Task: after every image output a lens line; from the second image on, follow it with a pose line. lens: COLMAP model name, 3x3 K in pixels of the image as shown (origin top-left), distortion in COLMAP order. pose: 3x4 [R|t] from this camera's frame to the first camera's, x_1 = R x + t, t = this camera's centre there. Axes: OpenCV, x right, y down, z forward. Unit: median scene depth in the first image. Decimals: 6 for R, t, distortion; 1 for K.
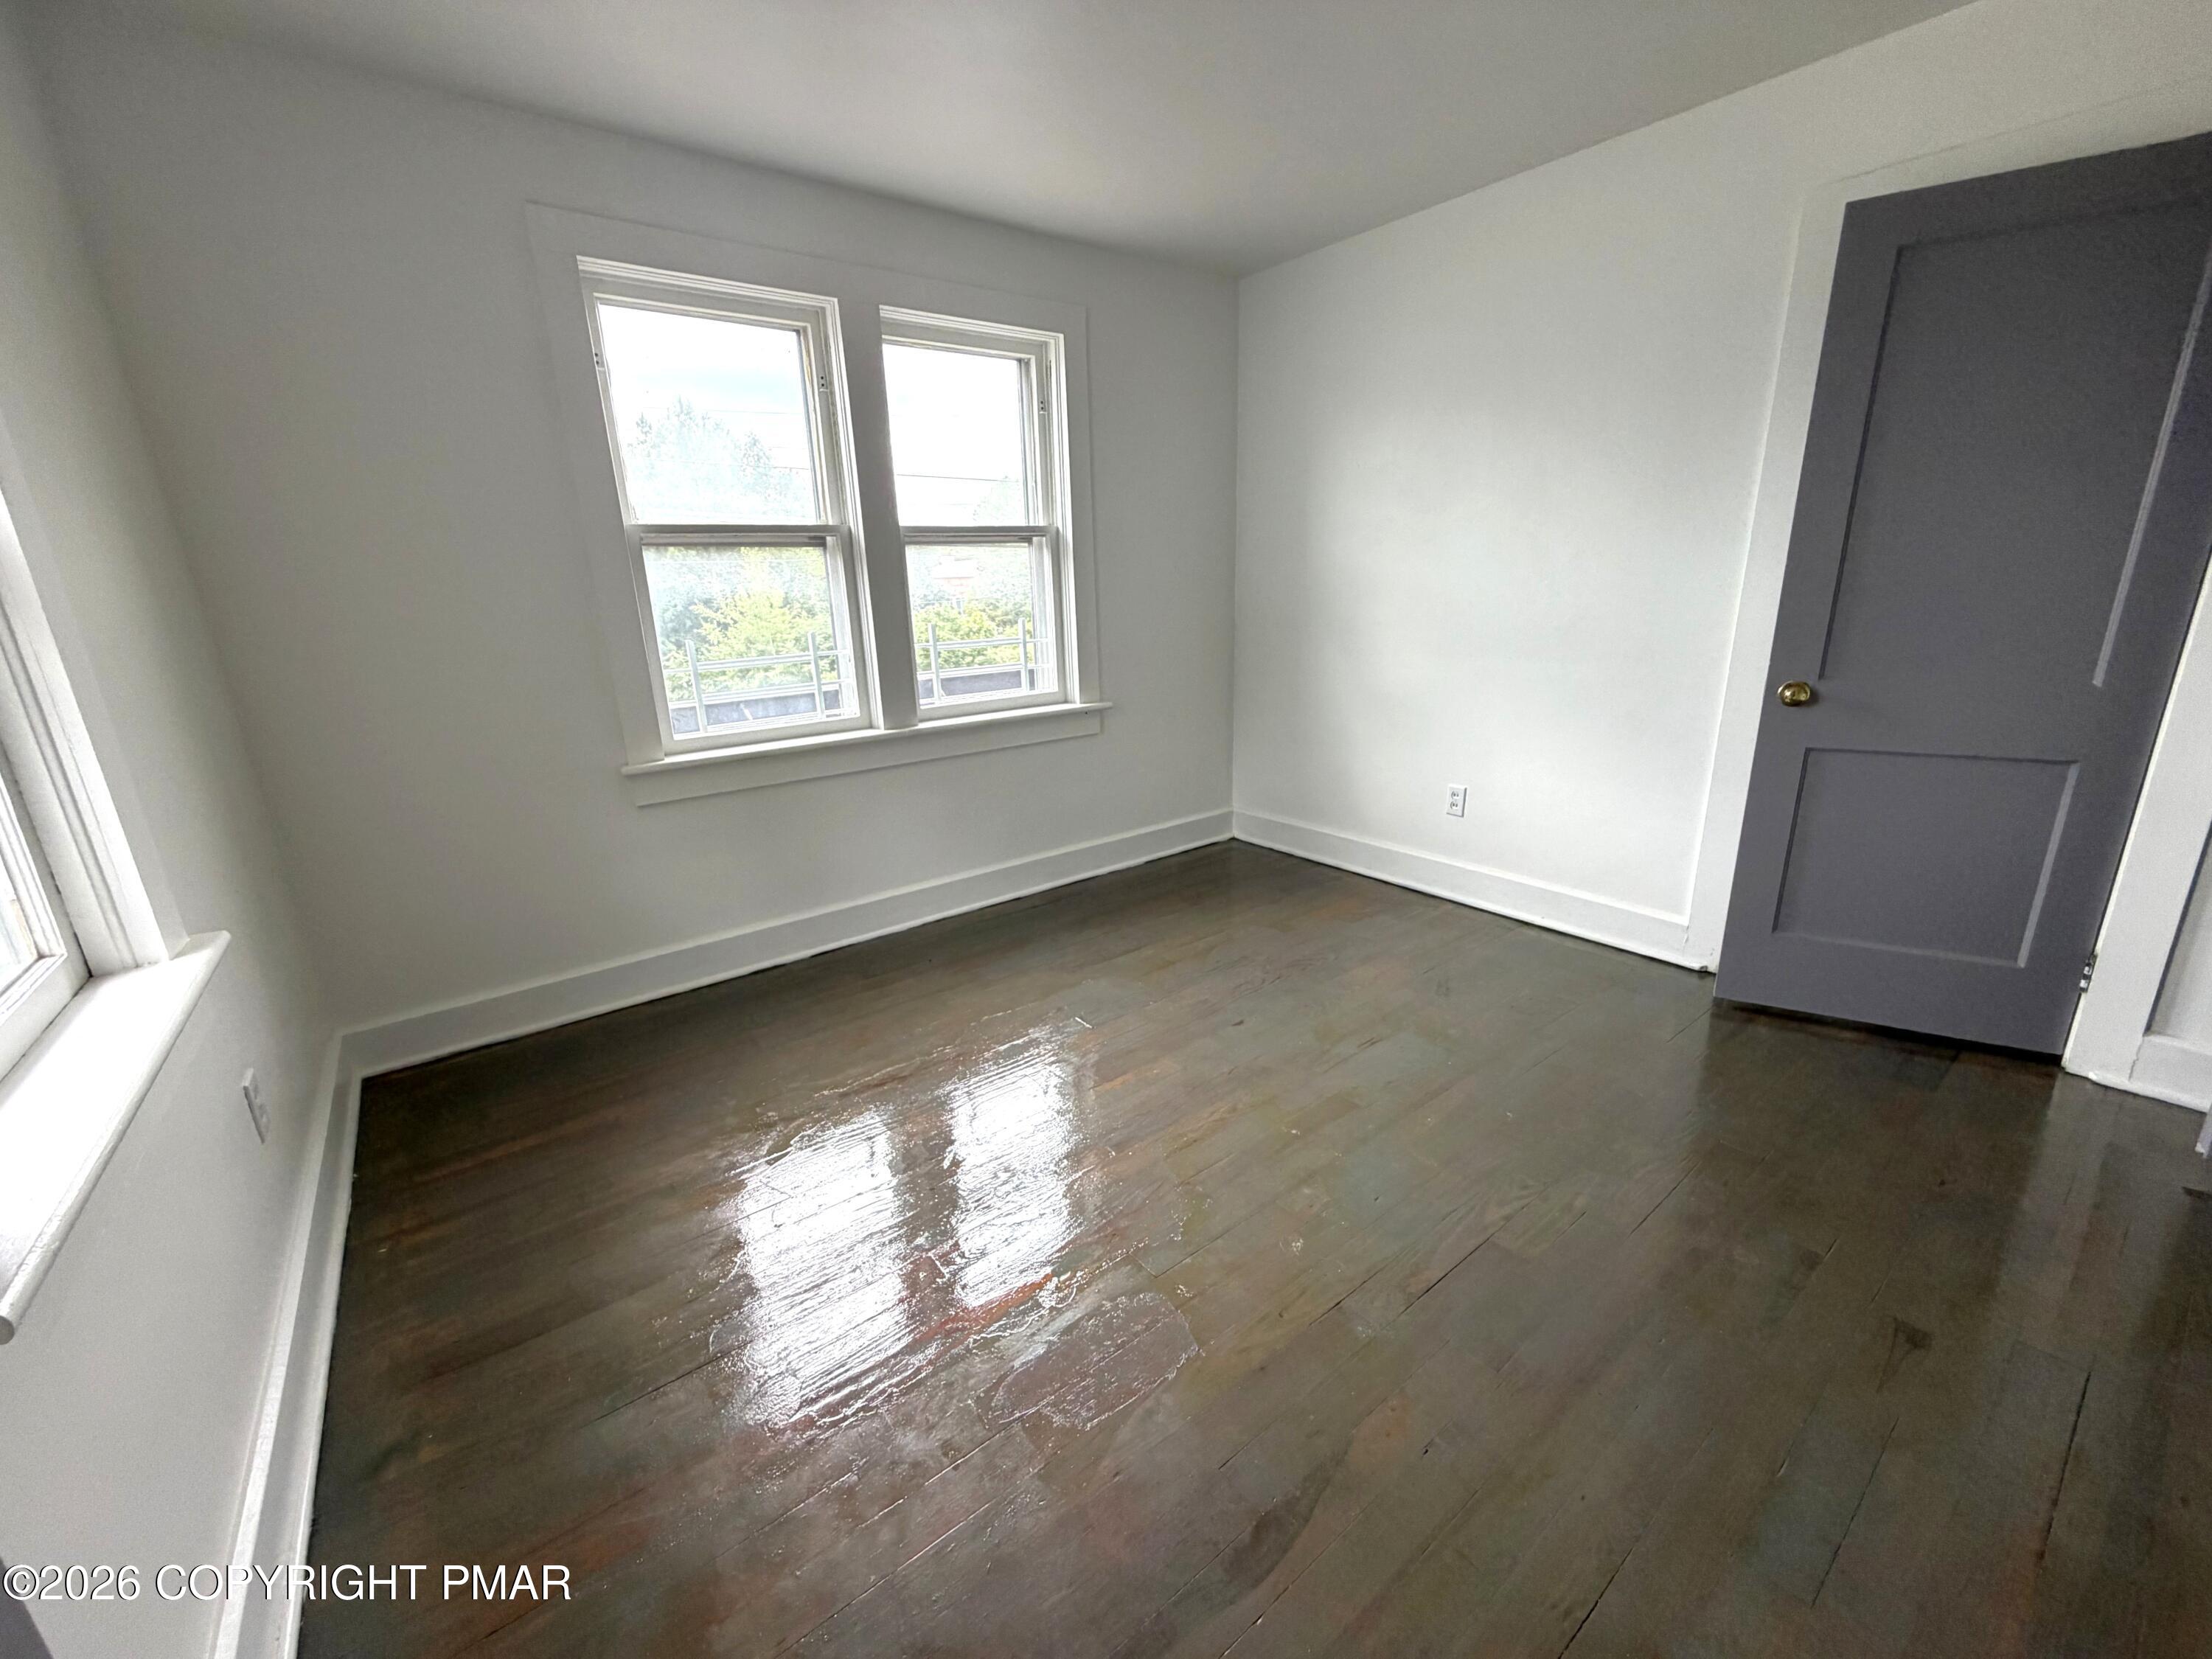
lens RADIAL K [[889.4, 0, 1105.5], [0, 889.4, 833.1], [0, 0, 1]] dist [0.003101, -0.000058]
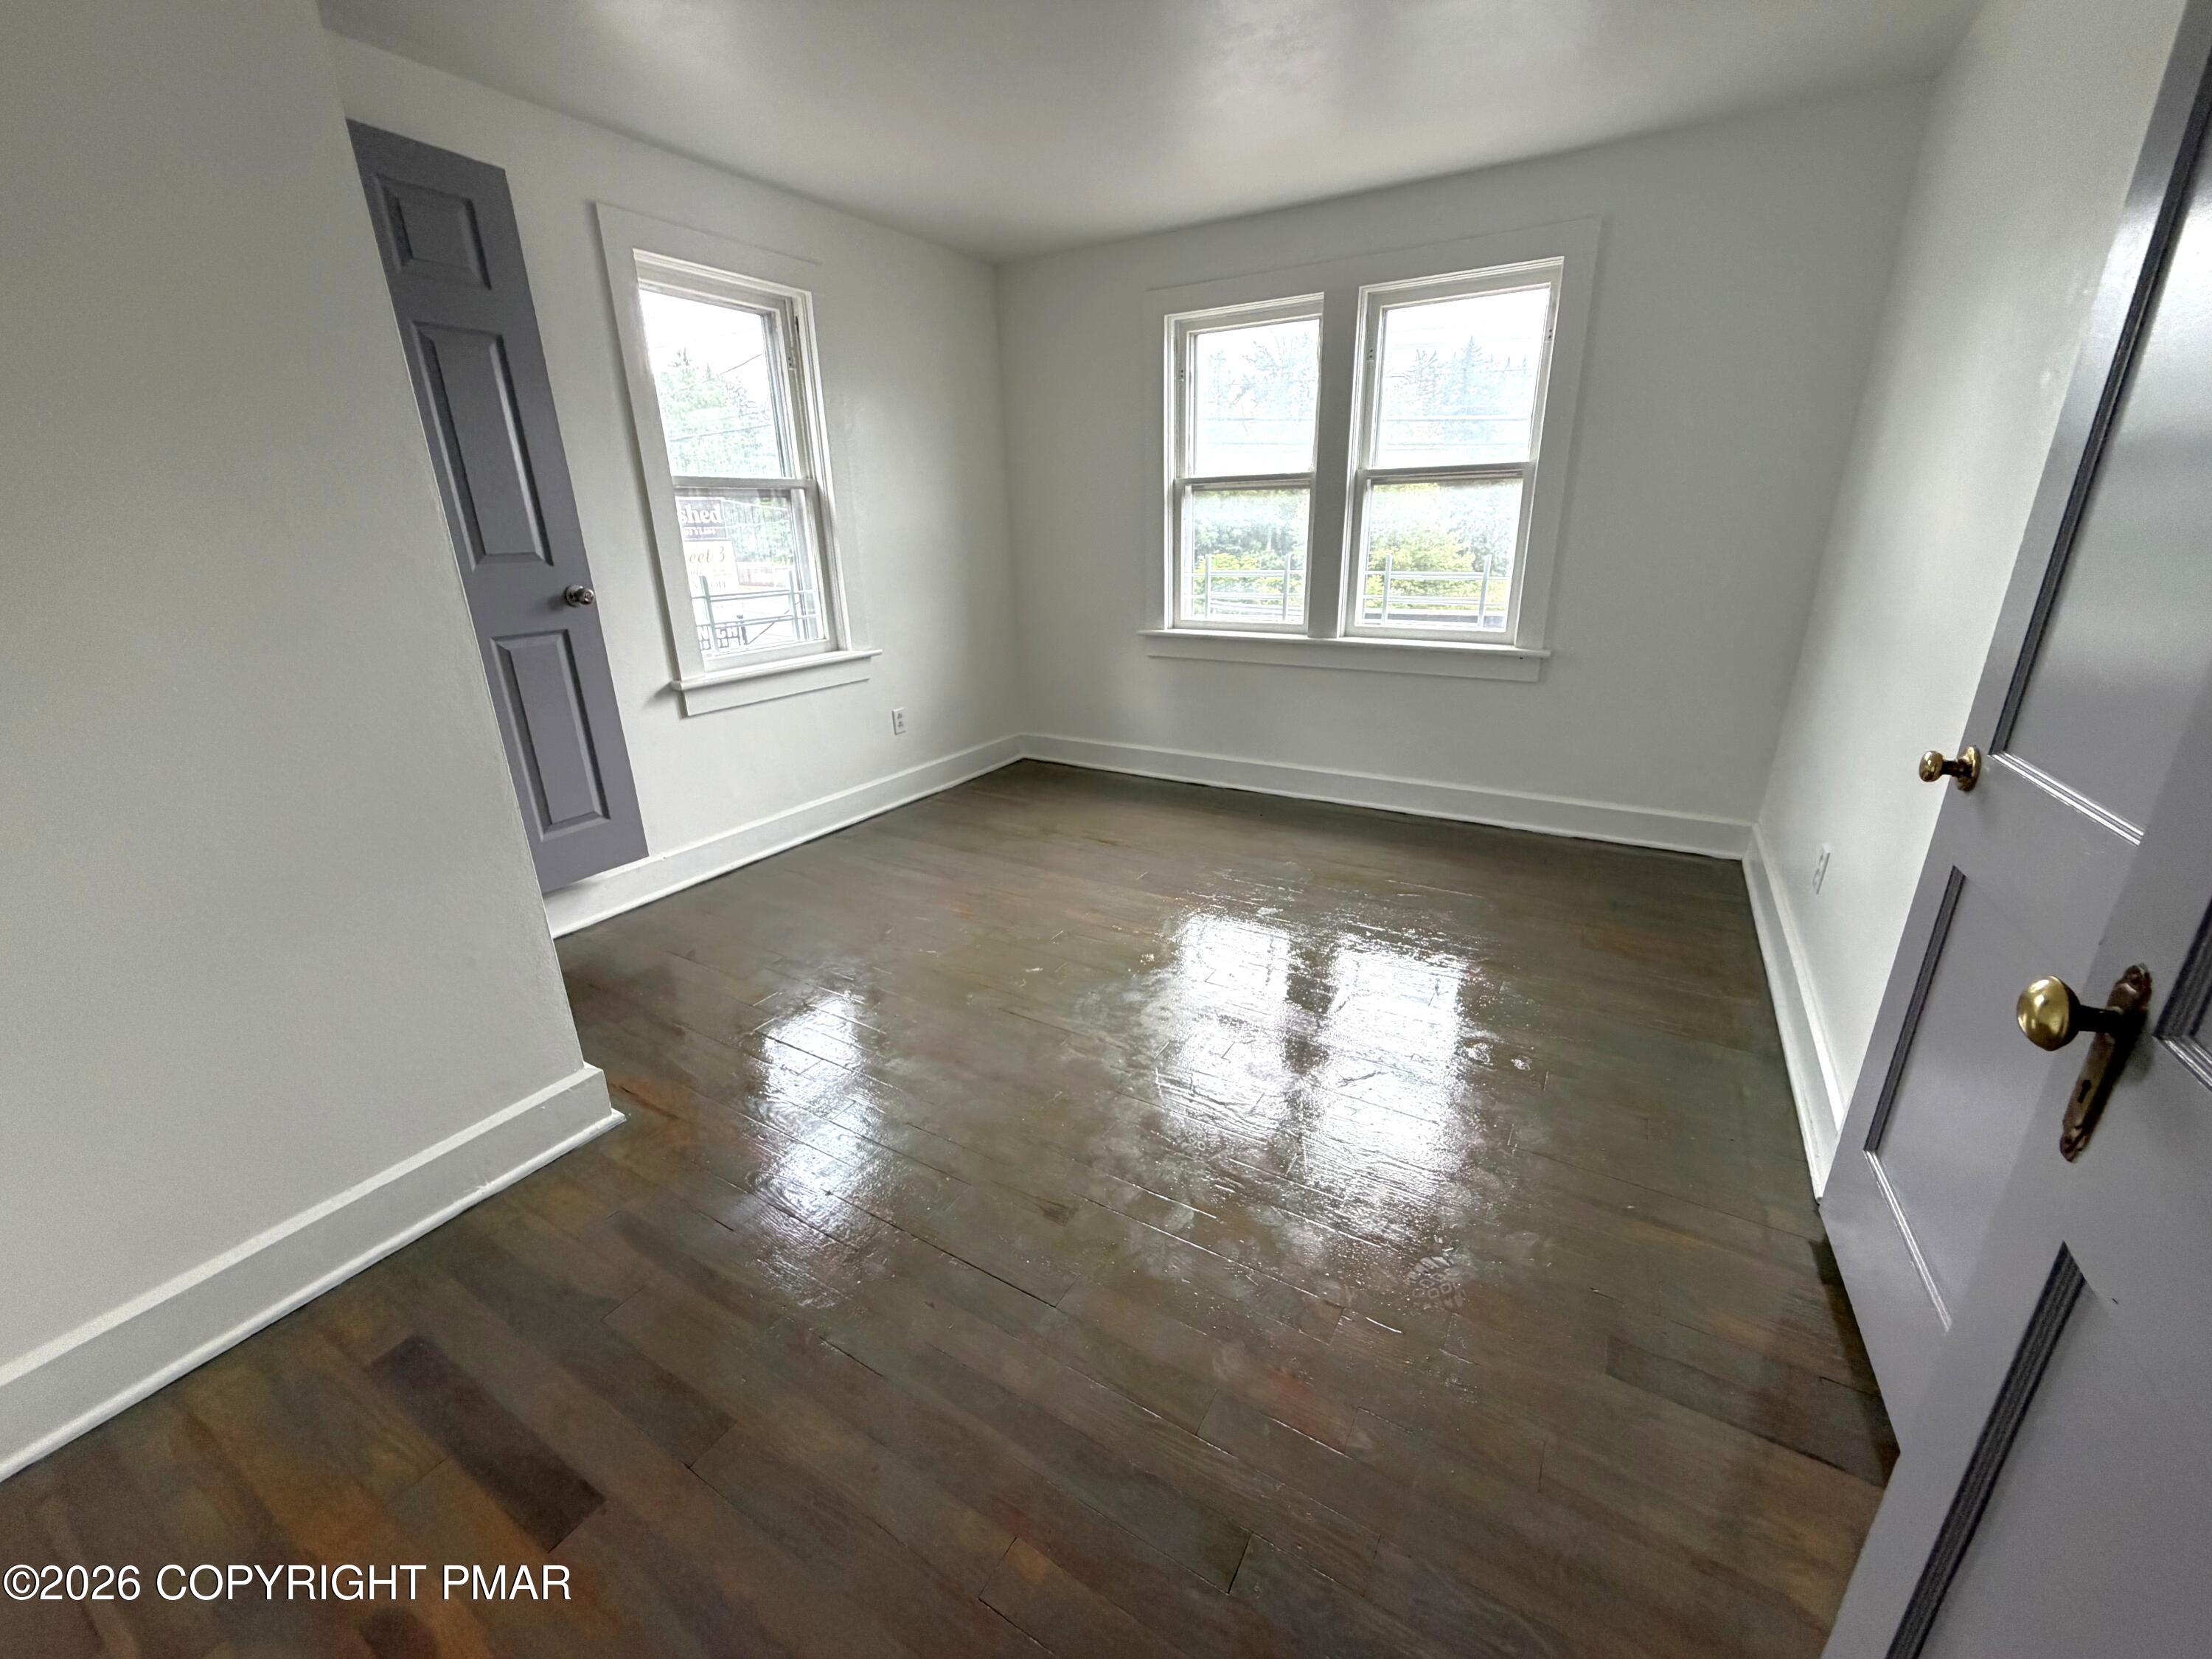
lens RADIAL K [[889.4, 0, 1097.7], [0, 889.4, 831.2], [0, 0, 1]] dist [0.003101, -0.000058]
pose [[0.351213, 0.331026, -0.875826, 0.854725], [-0.249978, 0.934613, 0.253001, -0.103671], [0.902308, 0.130080, 0.410997, 0.245090]]
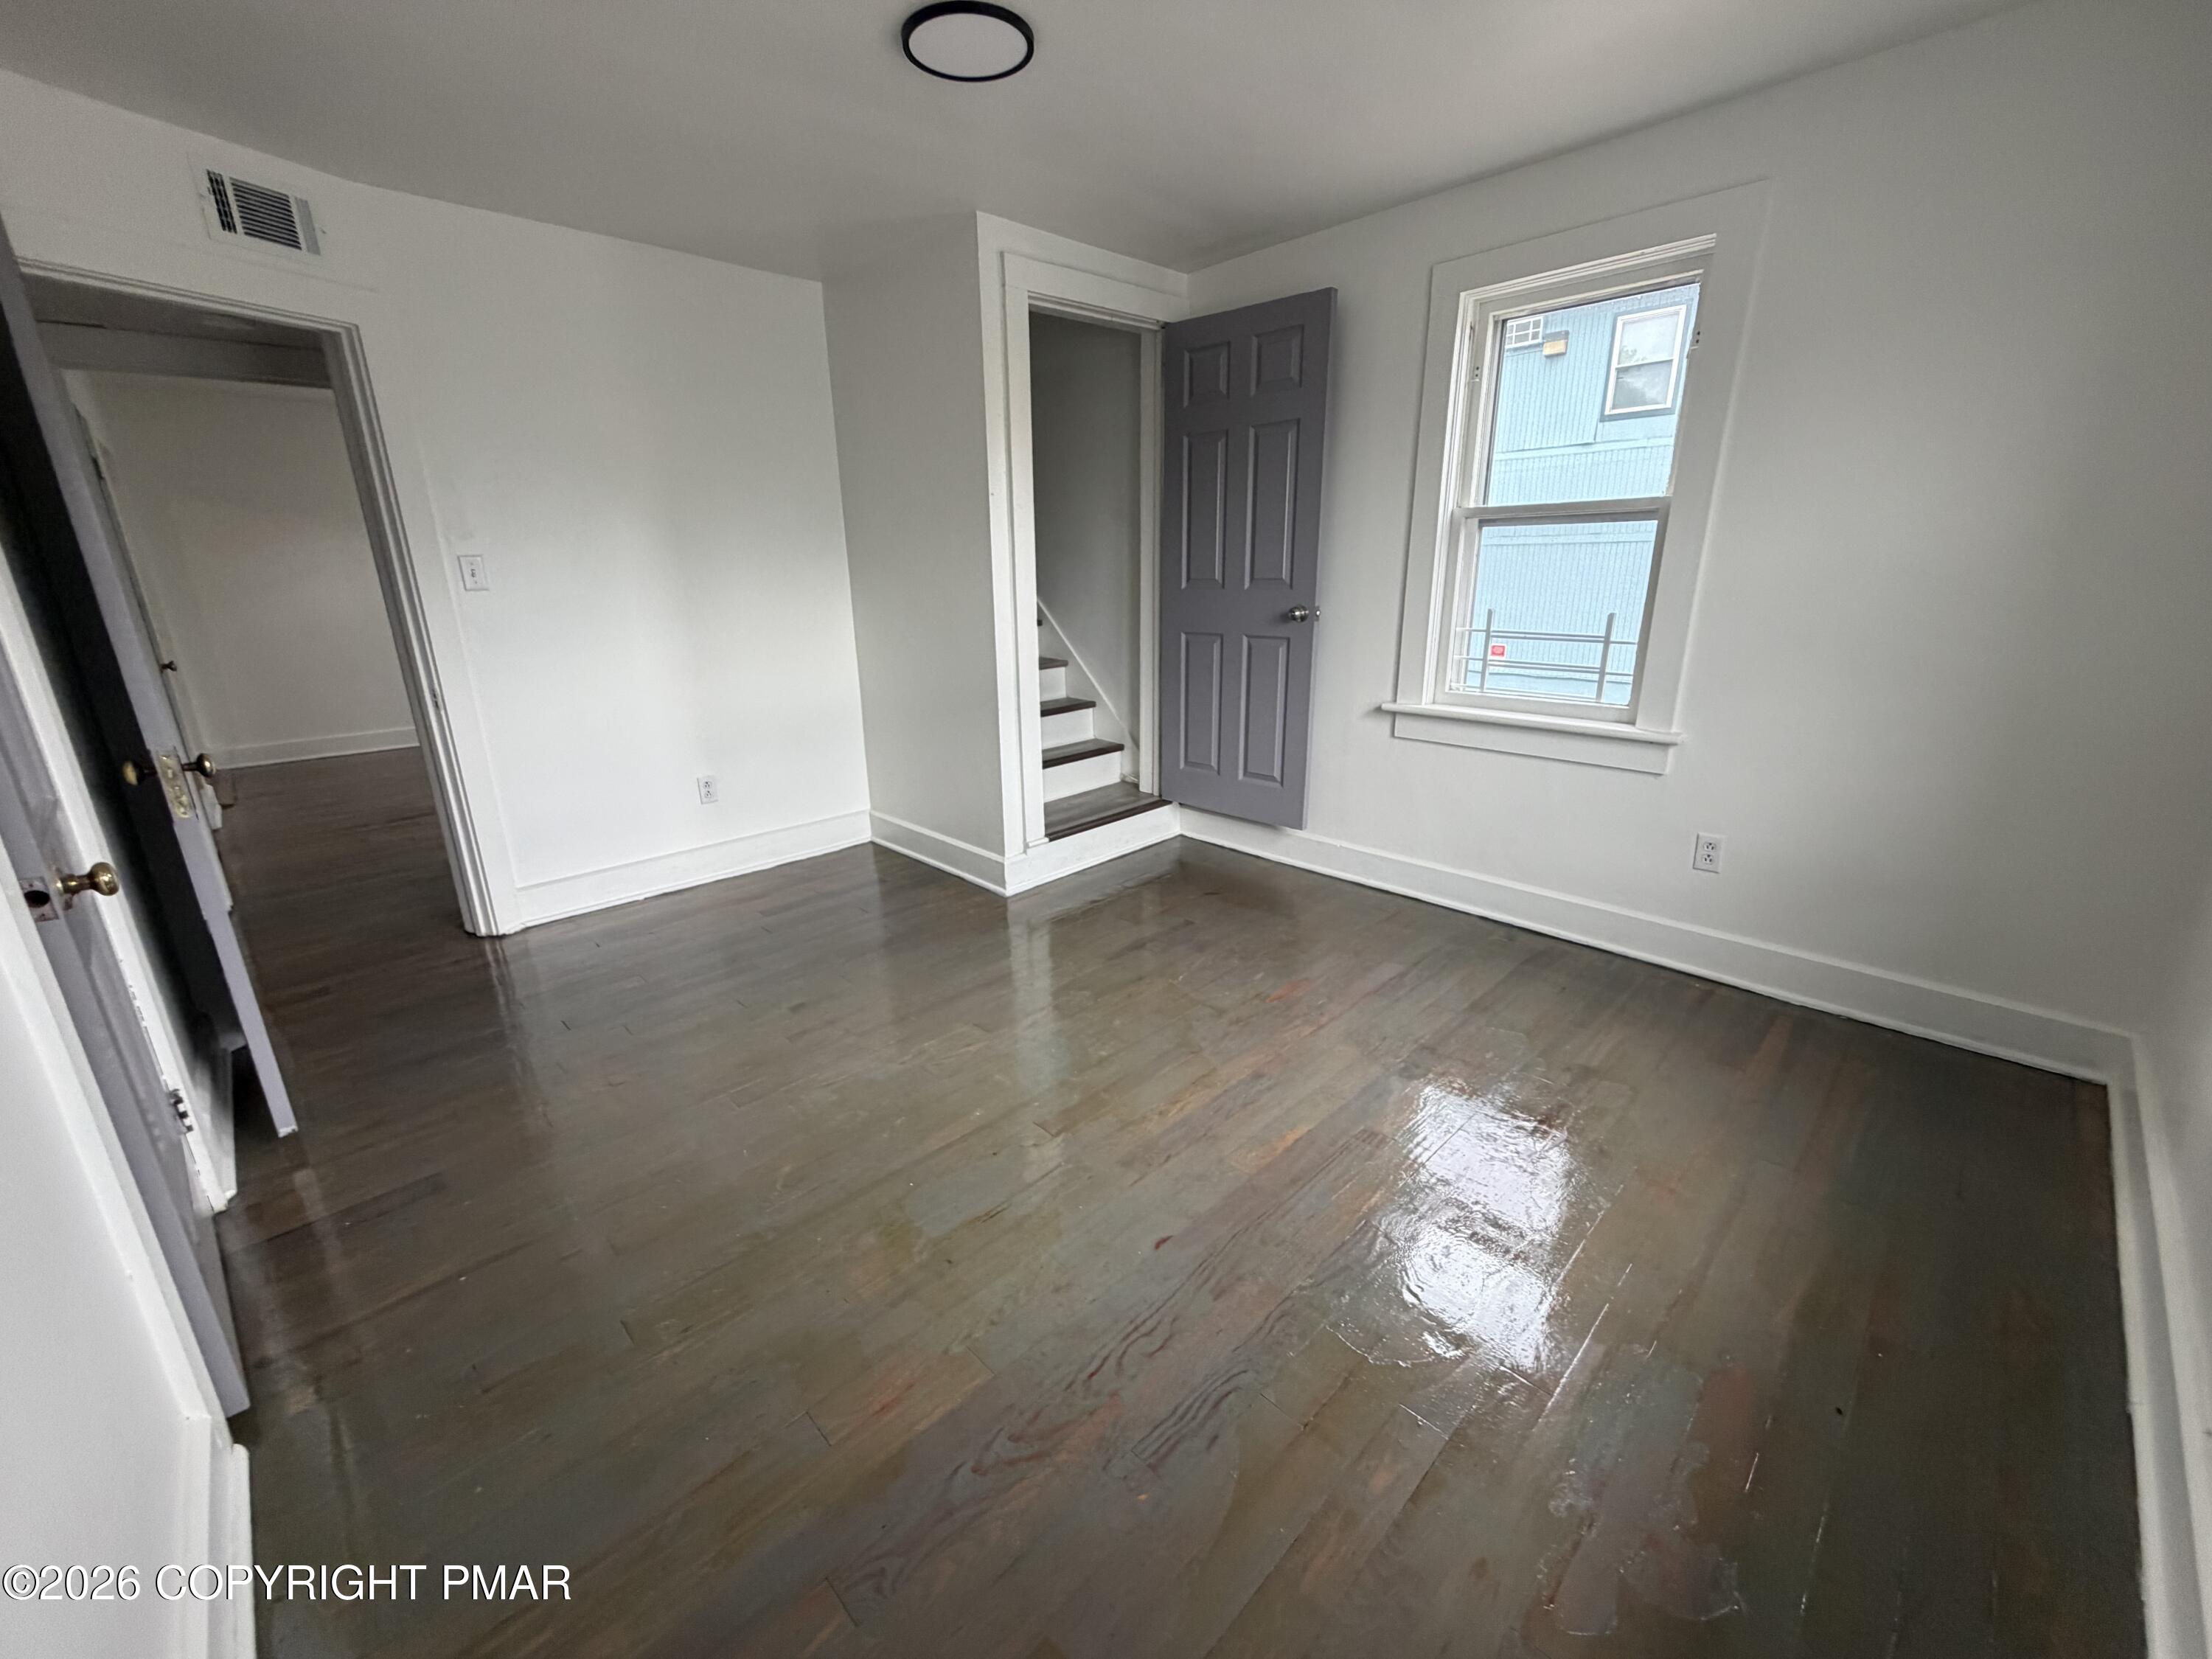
lens RADIAL K [[889.4, 0, 1094.1], [0, 889.4, 820.6], [0, 0, 1]] dist [0.003101, -0.000058]
pose [[-0.993398, 0.081619, -0.080615, 0.193289], [0.024538, 0.837633, 0.545683, -0.370216], [0.112064, 0.540102, -0.834105, 1.159805]]
